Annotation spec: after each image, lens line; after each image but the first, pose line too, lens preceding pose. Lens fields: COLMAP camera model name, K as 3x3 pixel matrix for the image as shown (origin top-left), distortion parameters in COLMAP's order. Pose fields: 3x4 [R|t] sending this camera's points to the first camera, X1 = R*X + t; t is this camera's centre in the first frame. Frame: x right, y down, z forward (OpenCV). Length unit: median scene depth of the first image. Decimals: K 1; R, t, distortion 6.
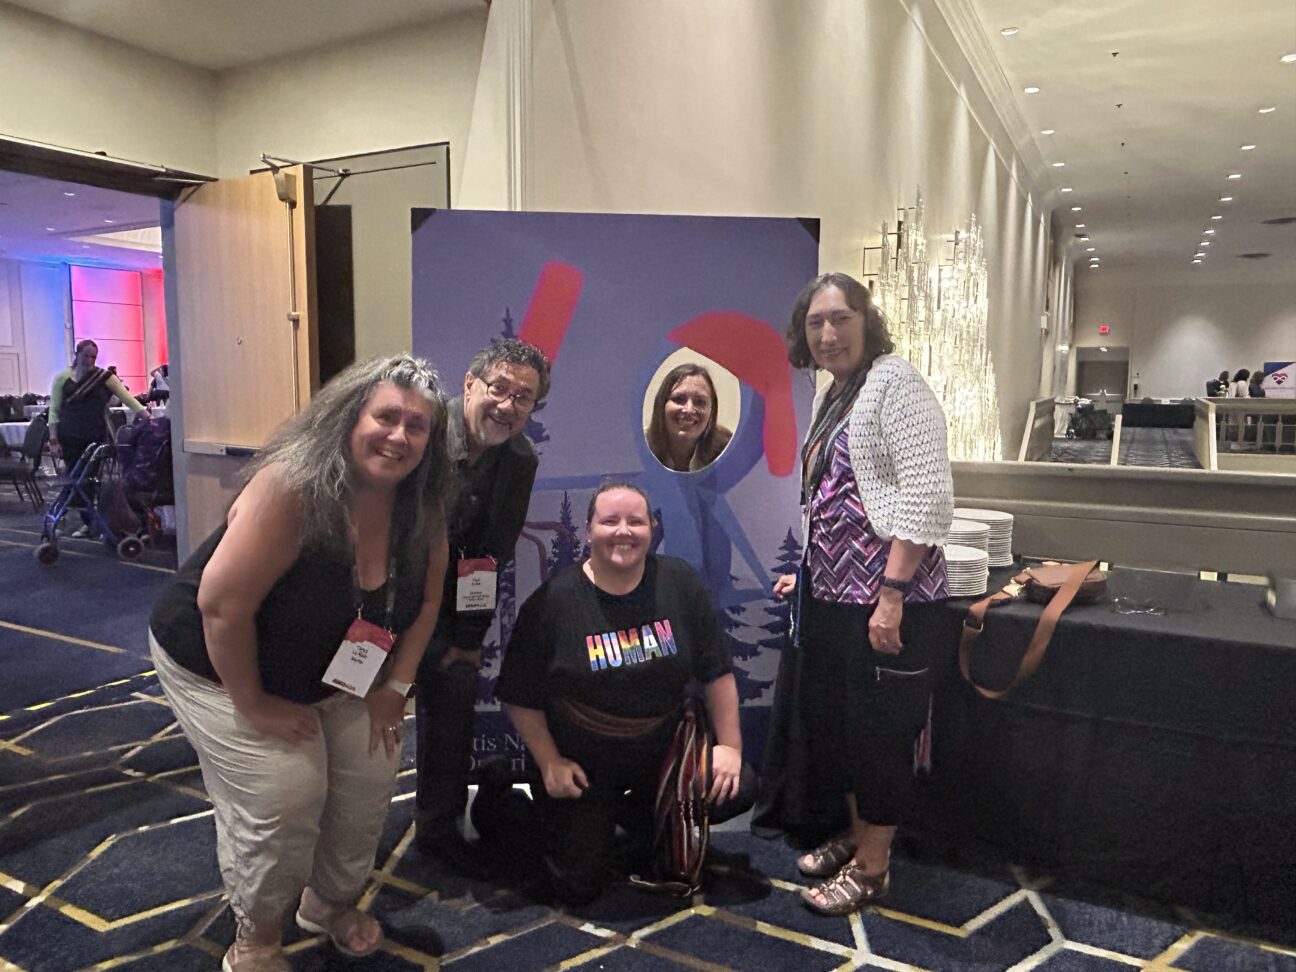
lens RADIAL K [[926.5, 0, 648.9], [0, 926.5, 478.6], [0, 0, 1]] dist [-0.007962, -0.001368]
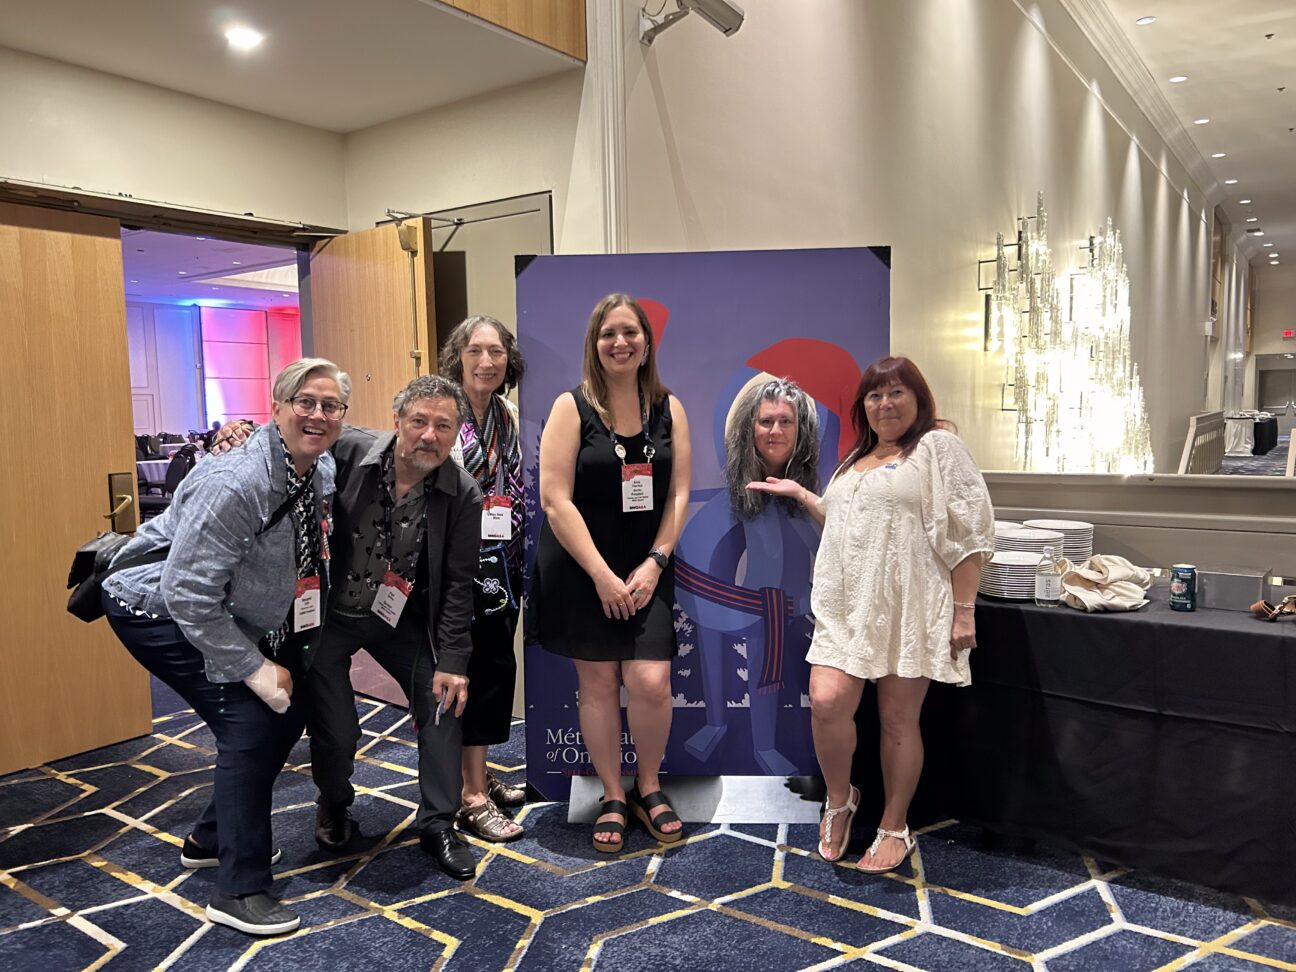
lens RADIAL K [[983.4, 0, 648.0], [0, 983.4, 486.0], [0, 0, 1]] dist [0.007410, -0.003561]
pose [[0.991398, -0.015524, -0.129957, 0.037551], [0.012266, 0.999591, -0.025833, 0.015014], [0.130305, 0.024016, 0.991183, -0.112282]]
